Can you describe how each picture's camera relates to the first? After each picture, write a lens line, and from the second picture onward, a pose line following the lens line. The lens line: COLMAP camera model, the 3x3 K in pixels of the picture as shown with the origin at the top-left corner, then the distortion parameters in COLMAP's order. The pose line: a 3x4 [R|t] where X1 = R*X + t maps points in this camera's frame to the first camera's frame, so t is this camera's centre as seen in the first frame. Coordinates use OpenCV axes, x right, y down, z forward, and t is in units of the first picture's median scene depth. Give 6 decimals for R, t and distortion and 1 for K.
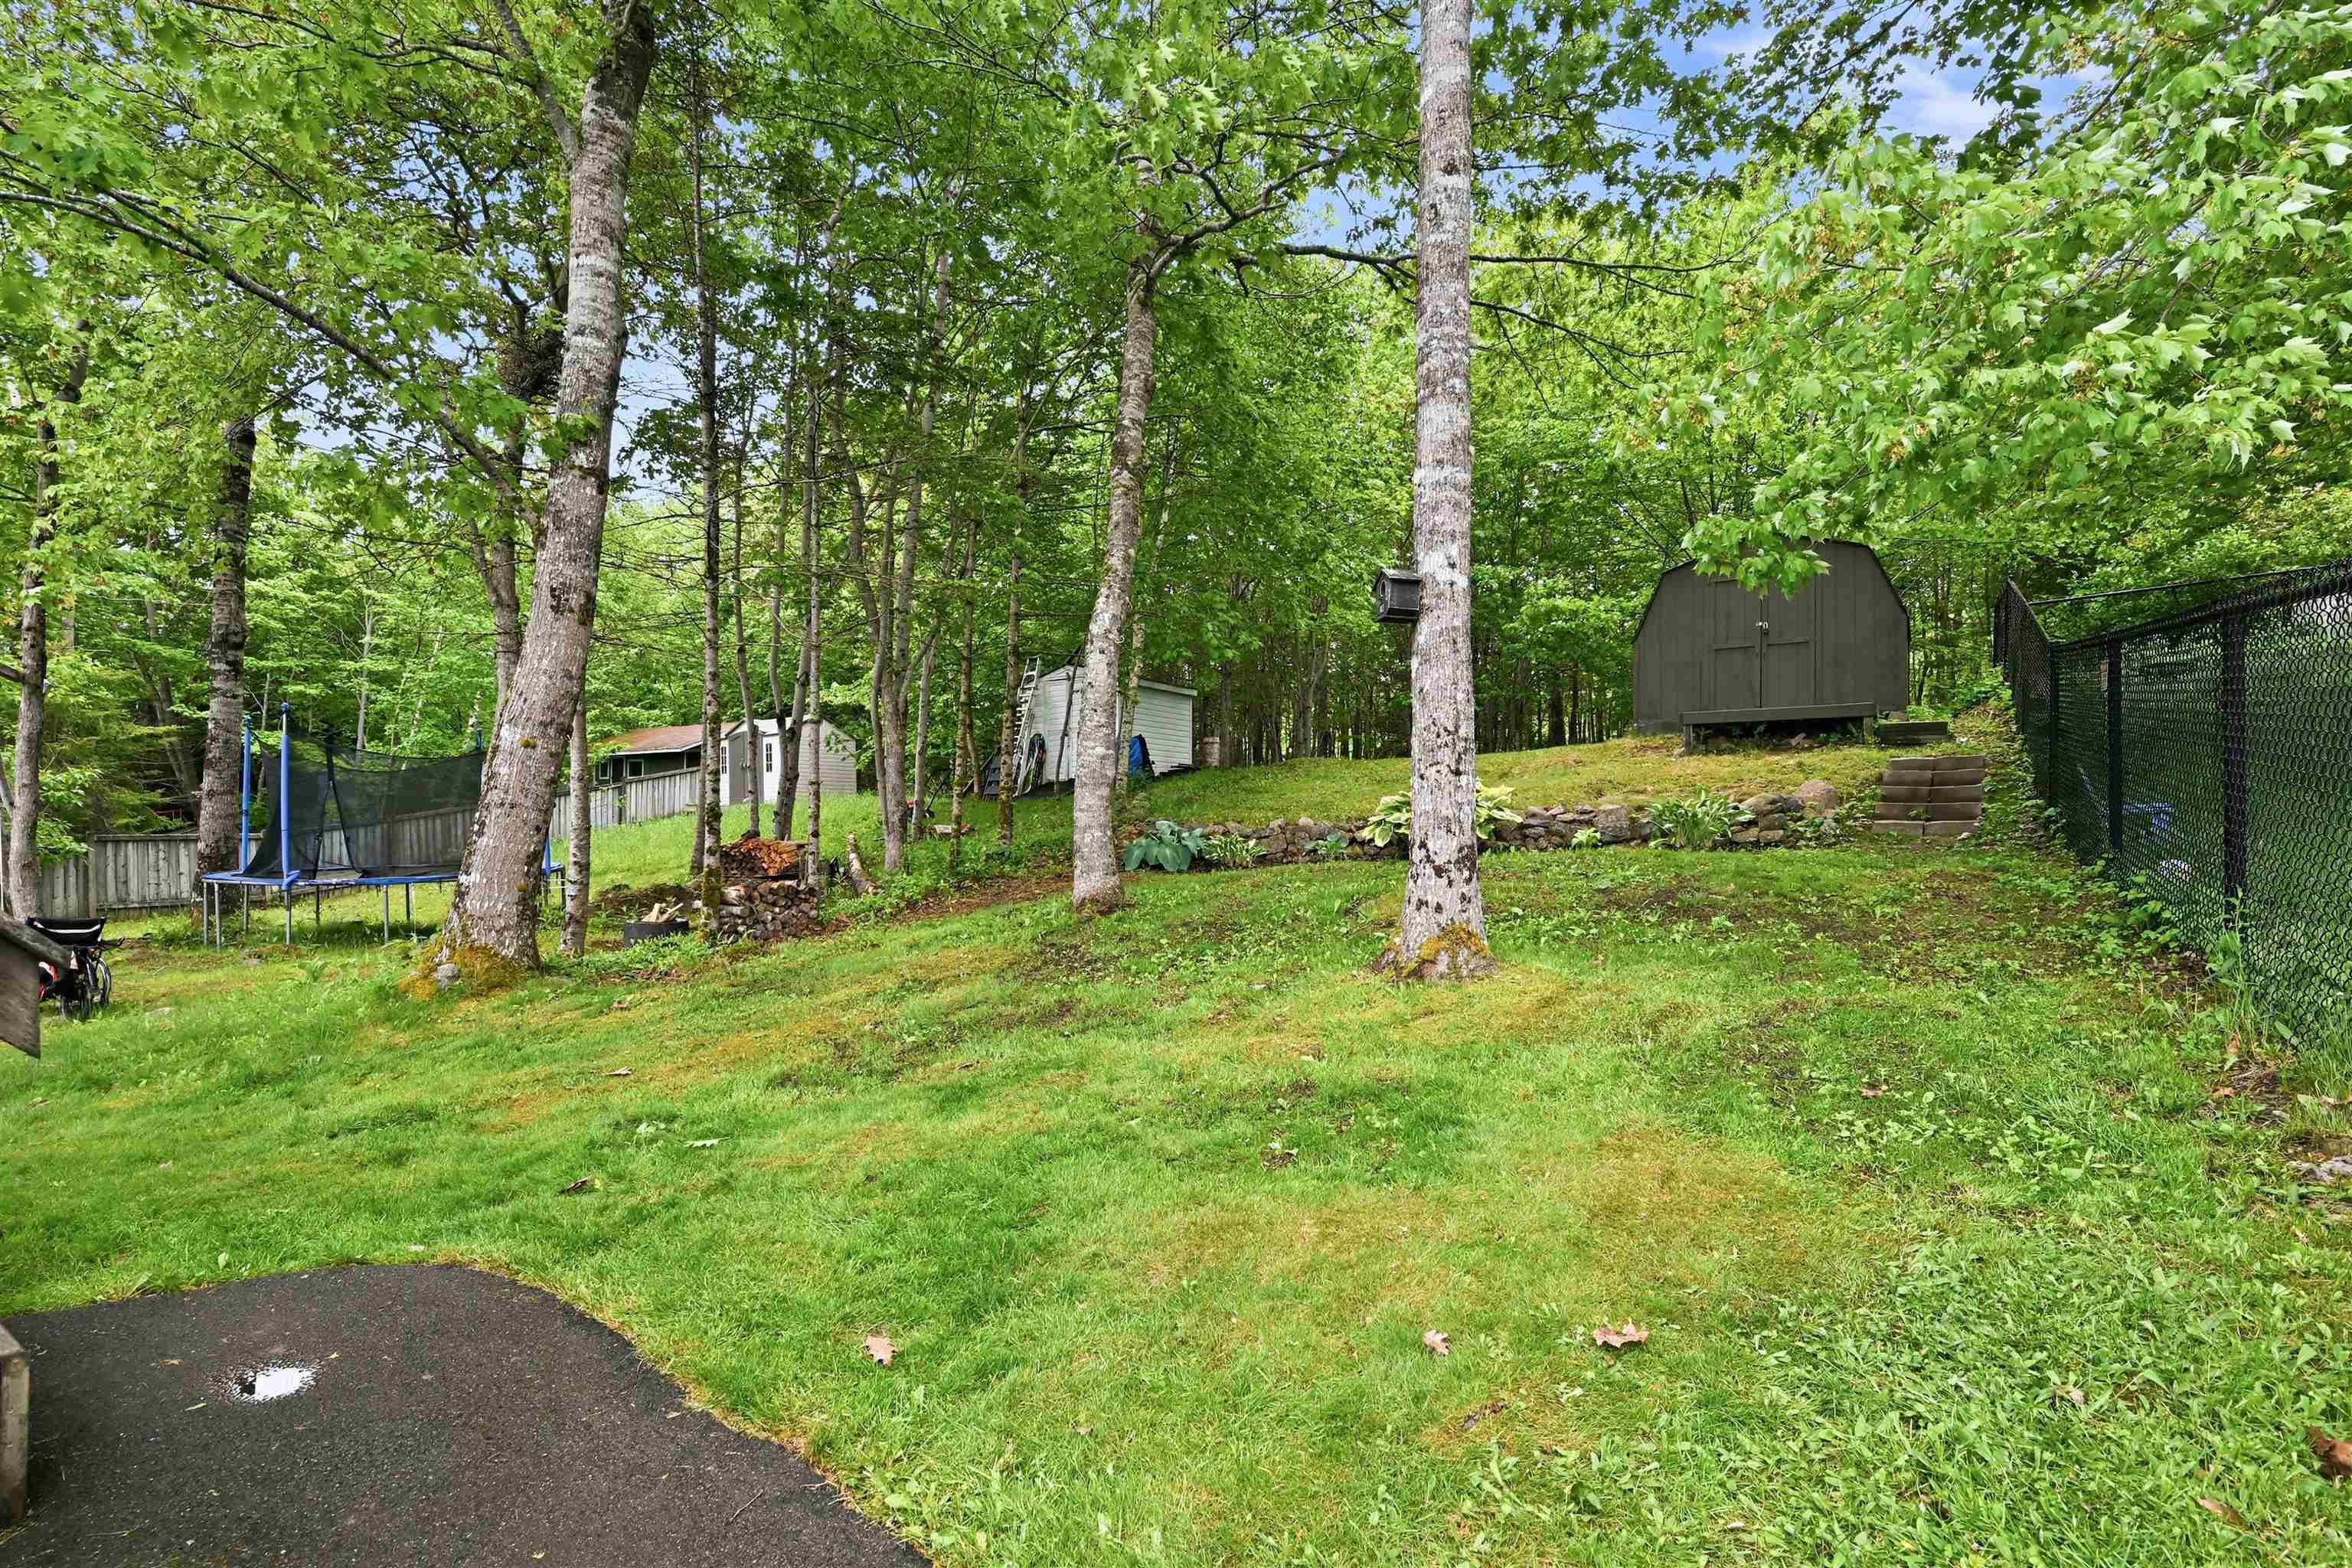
lens RADIAL K [[1059.9, 0, 1173.4], [0, 1059.9, 824.9], [0, 0, 1]] dist [-0.000264, 0.000015]
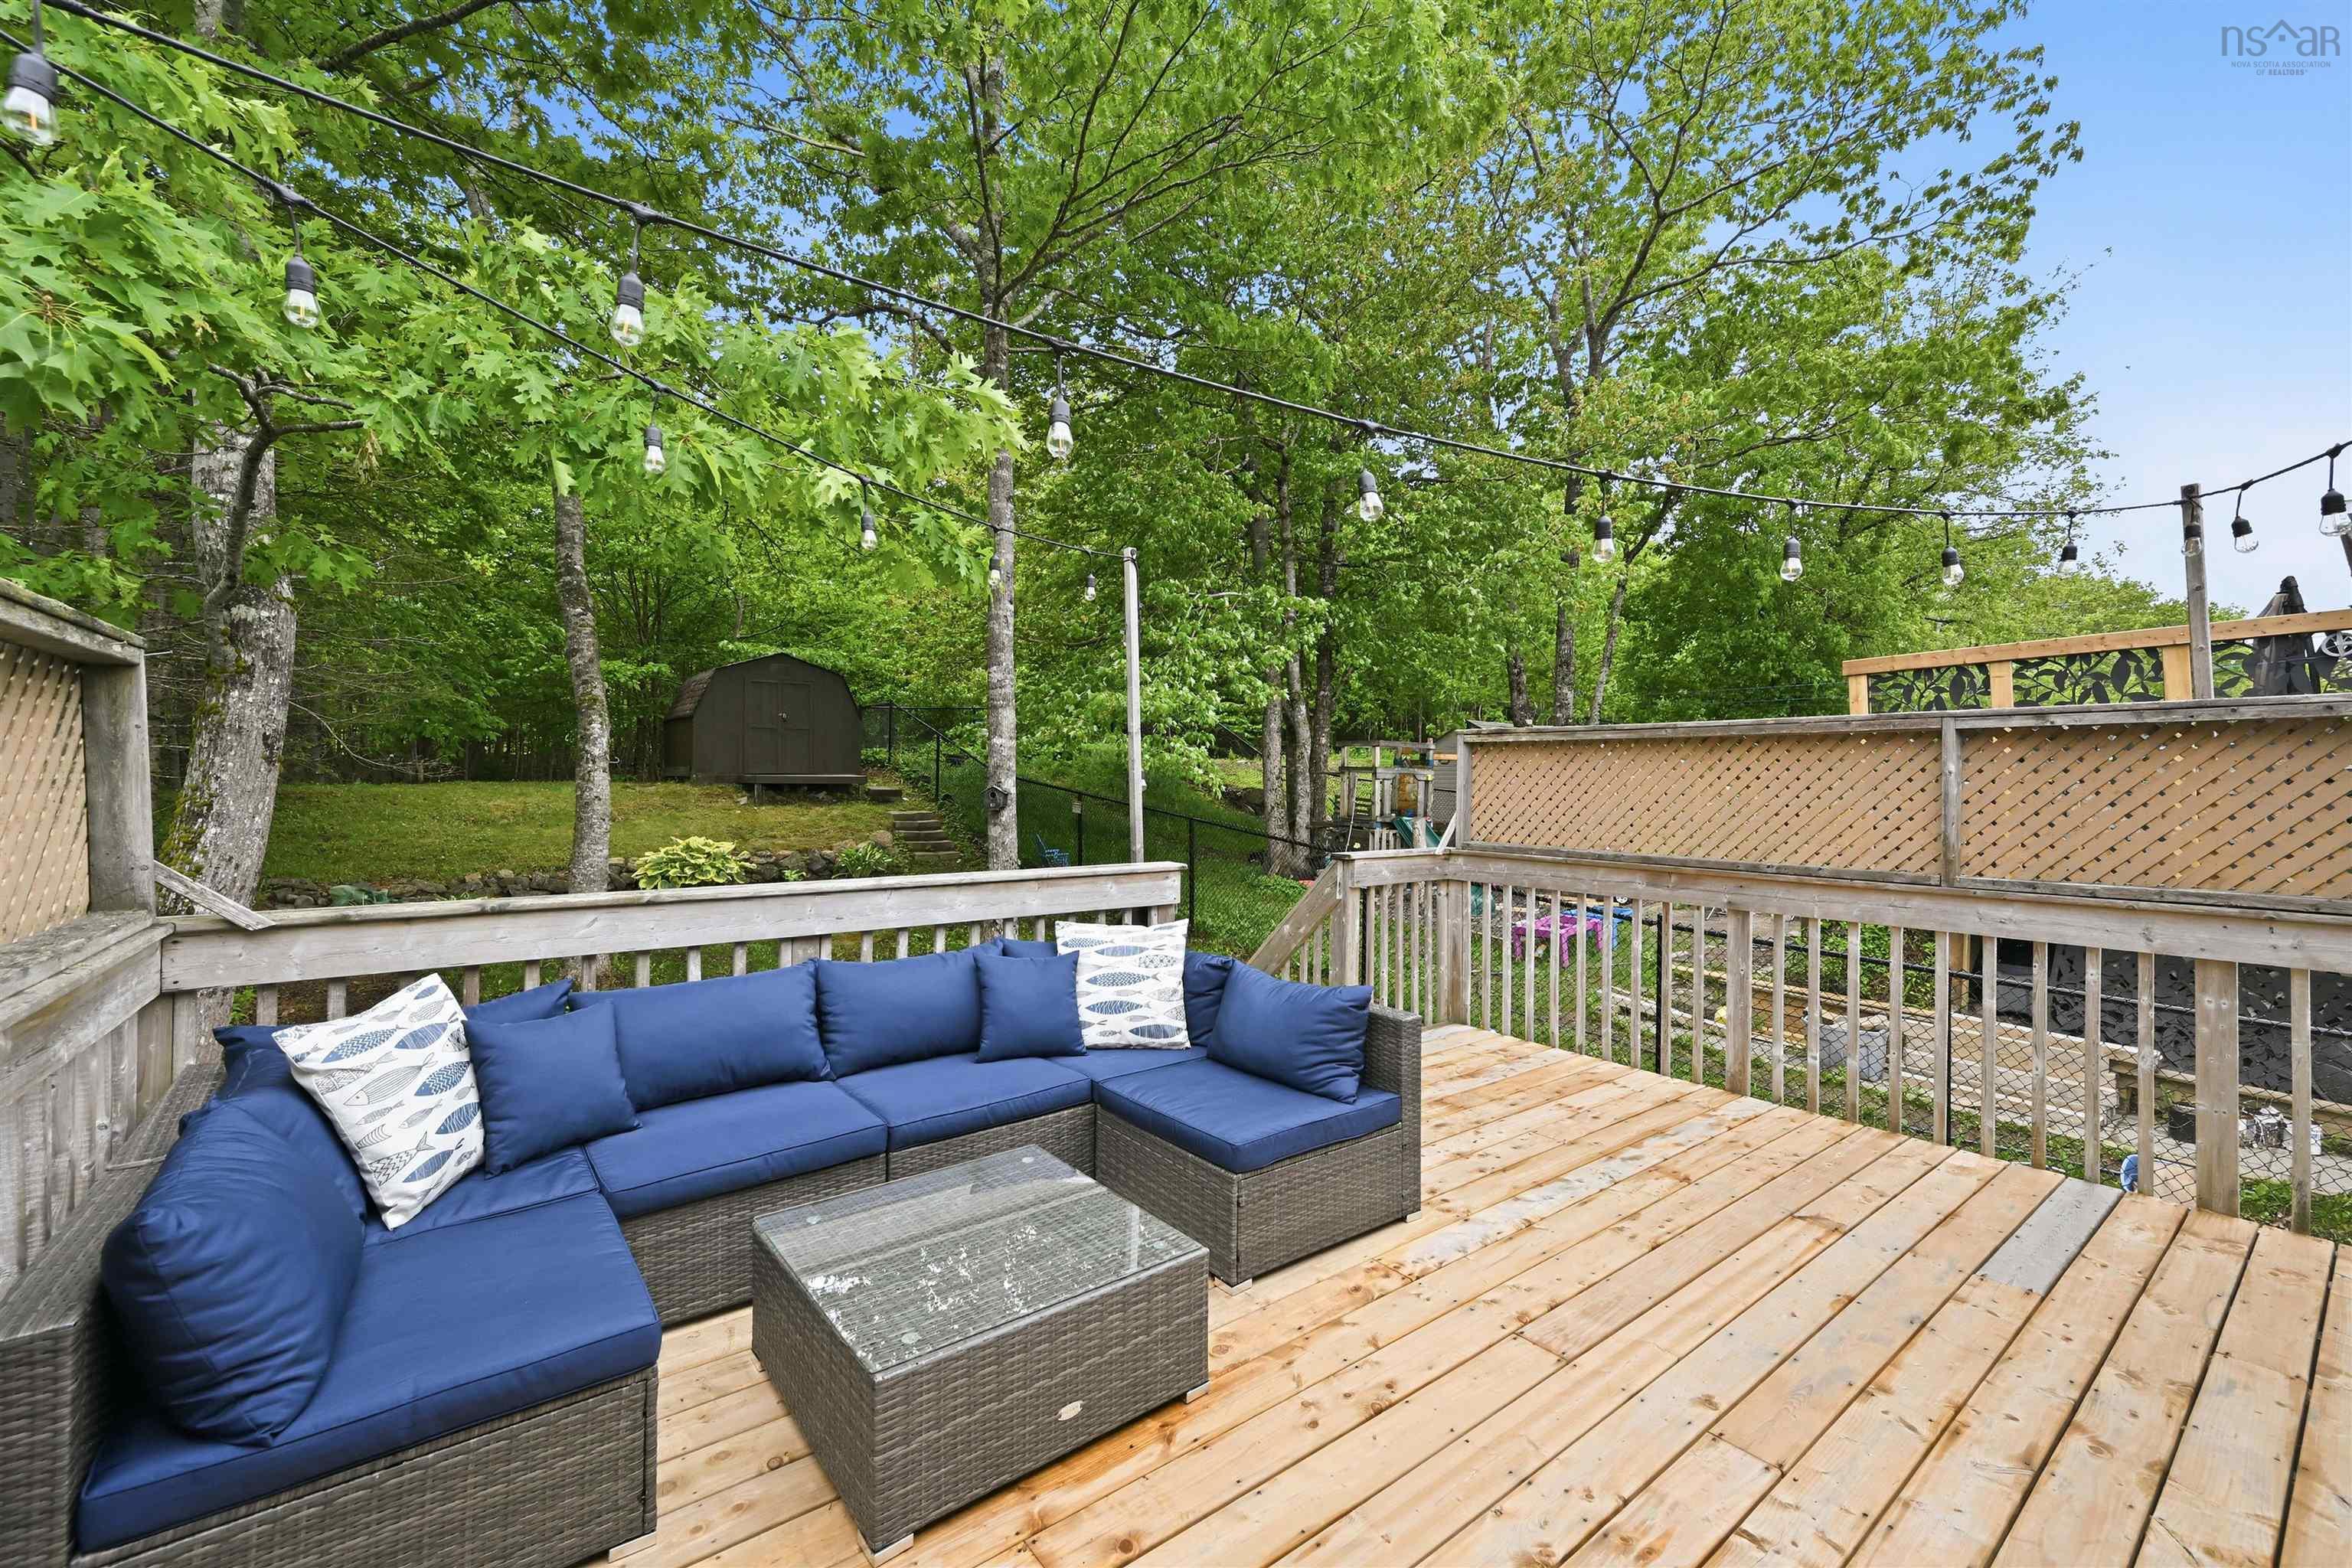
lens RADIAL K [[946.1, 0, 1176.0], [0, 946.1, 784.0], [0, 0, 1]] dist [0.000681, 0.000246]
pose [[0.340290, -0.000654, 0.940320, -0.851548], [0.000485, 1.000000, 0.000520, -0.145822], [-0.940320, 0.000279, 0.340290, 0.014618]]
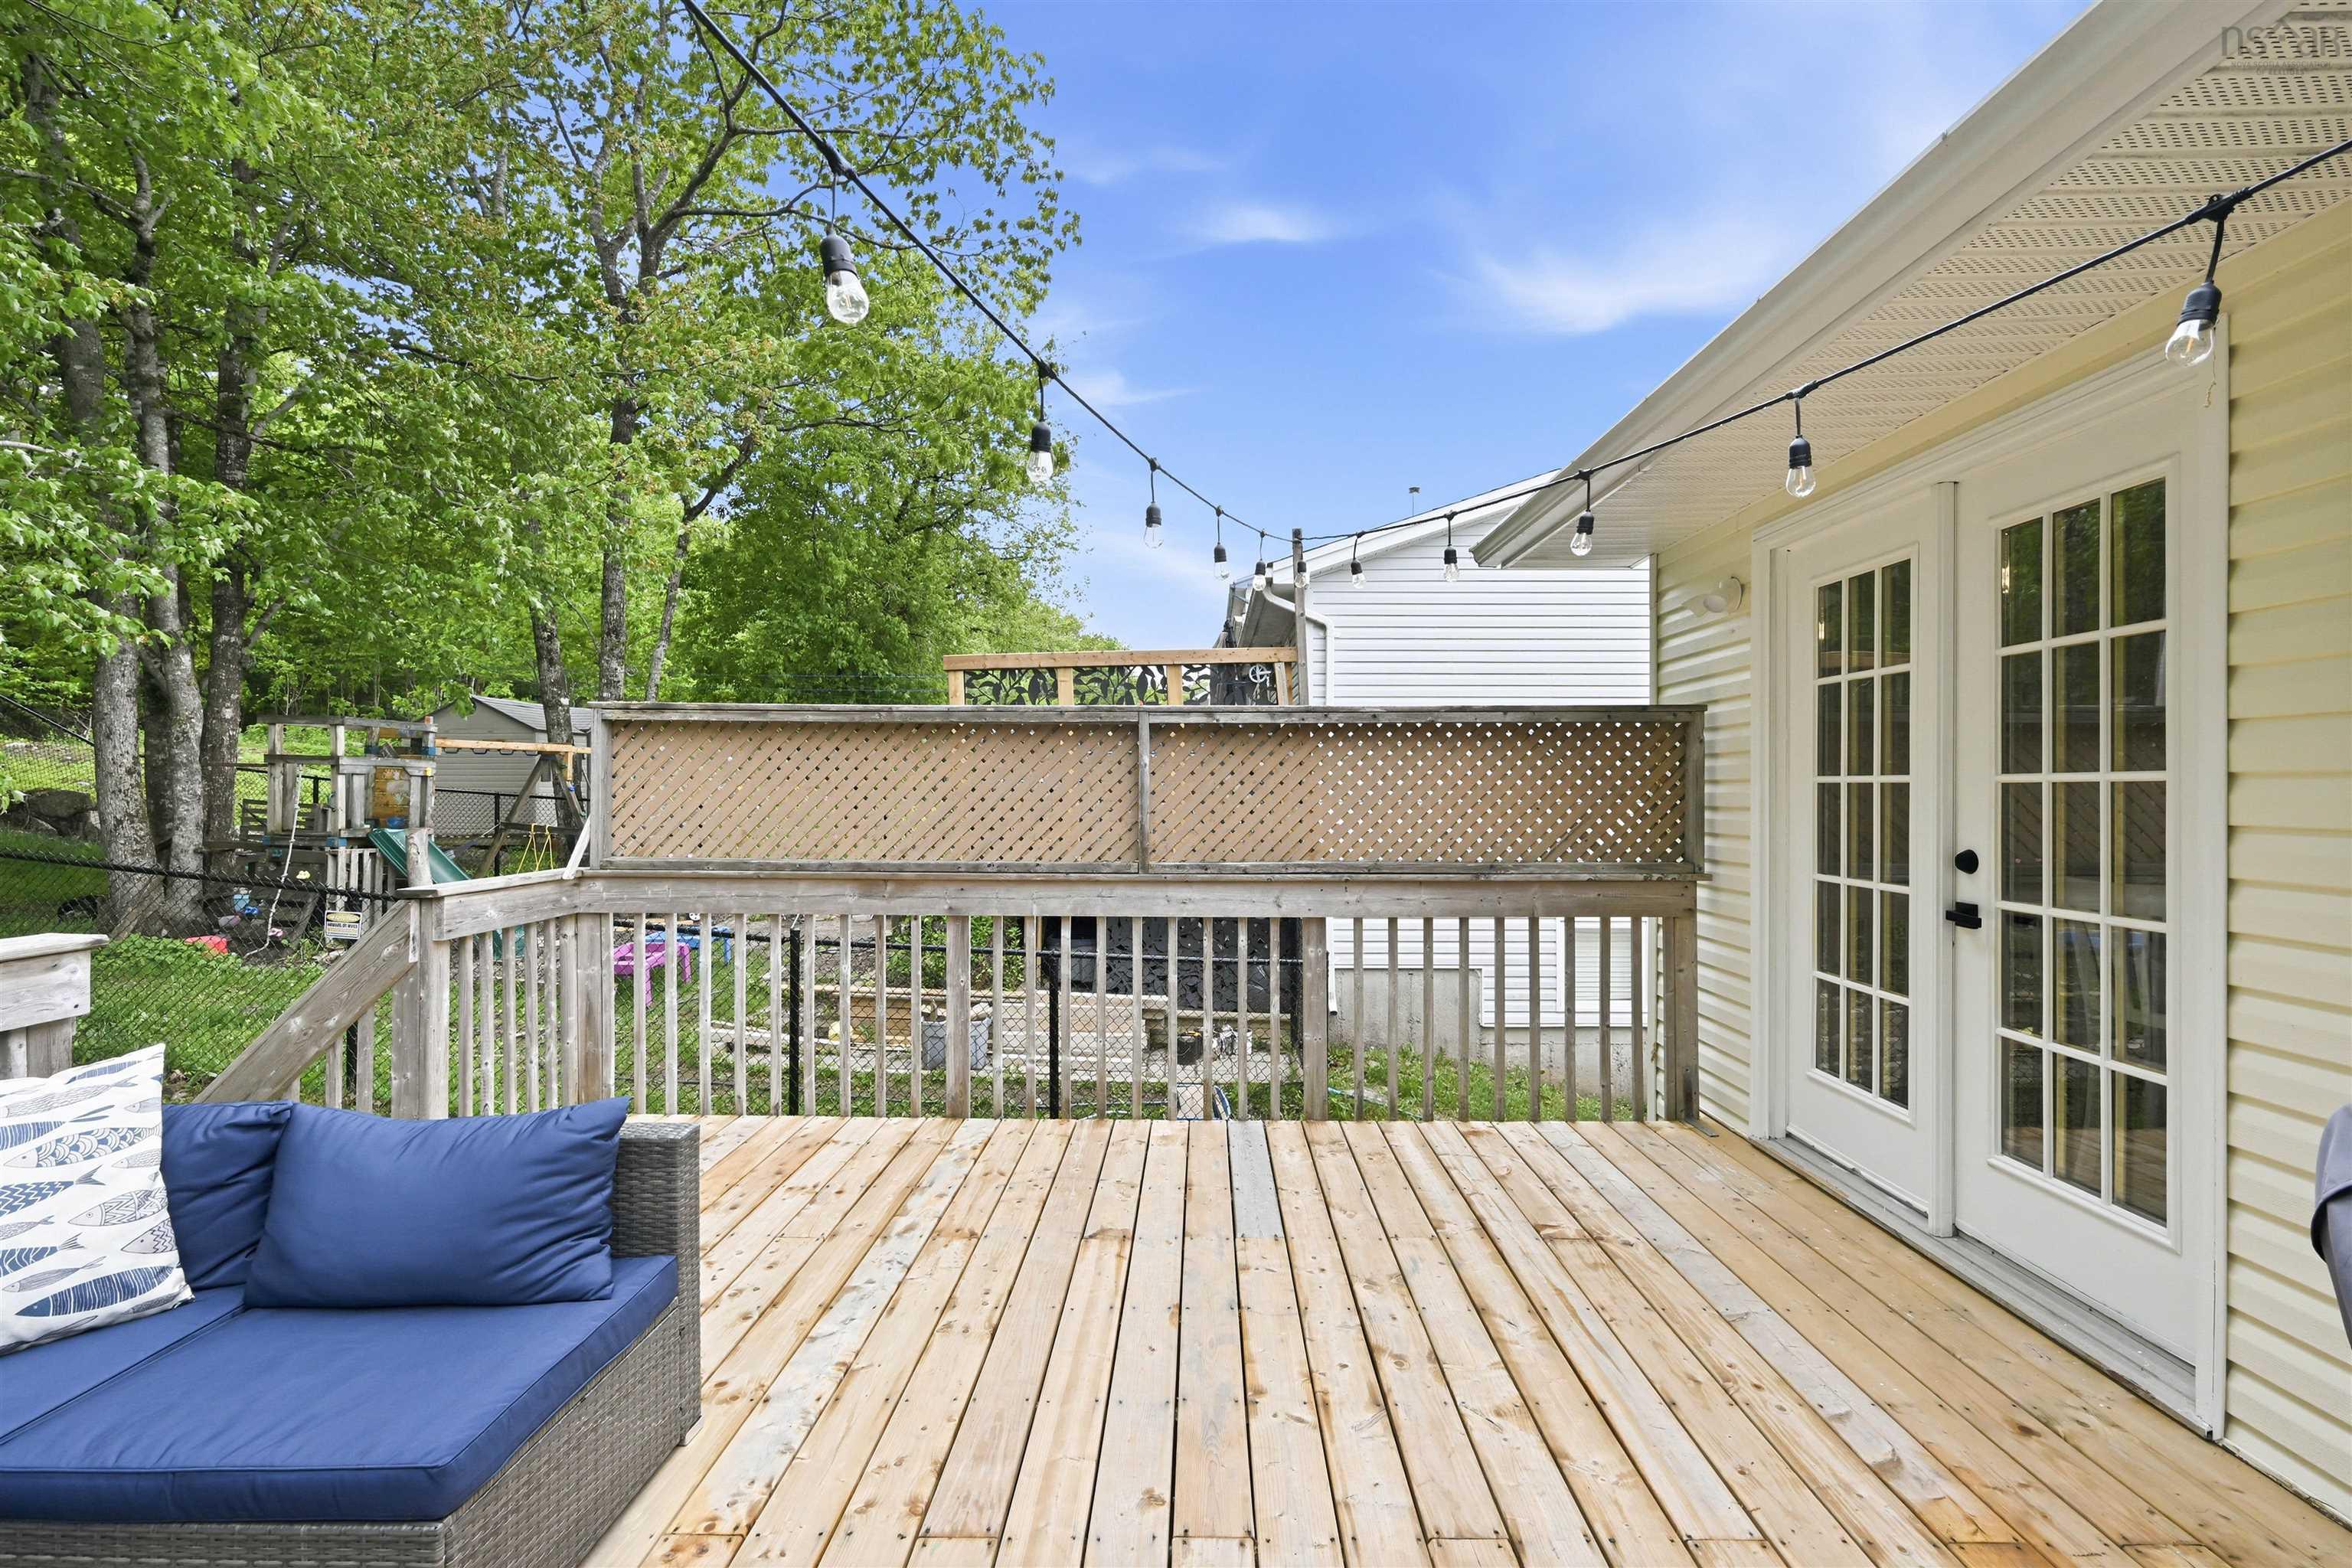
lens RADIAL K [[1090.0, 0, 1183.6], [0, 1090.0, 783.7], [0, 0, 1]] dist [0.000457, -0.000441]
pose [[-0.528024, -0.002362, 0.849226, -0.787431], [0.004187, 0.999977, 0.005385, -0.144459], [-0.849219, 0.006398, -0.528002, 0.082071]]
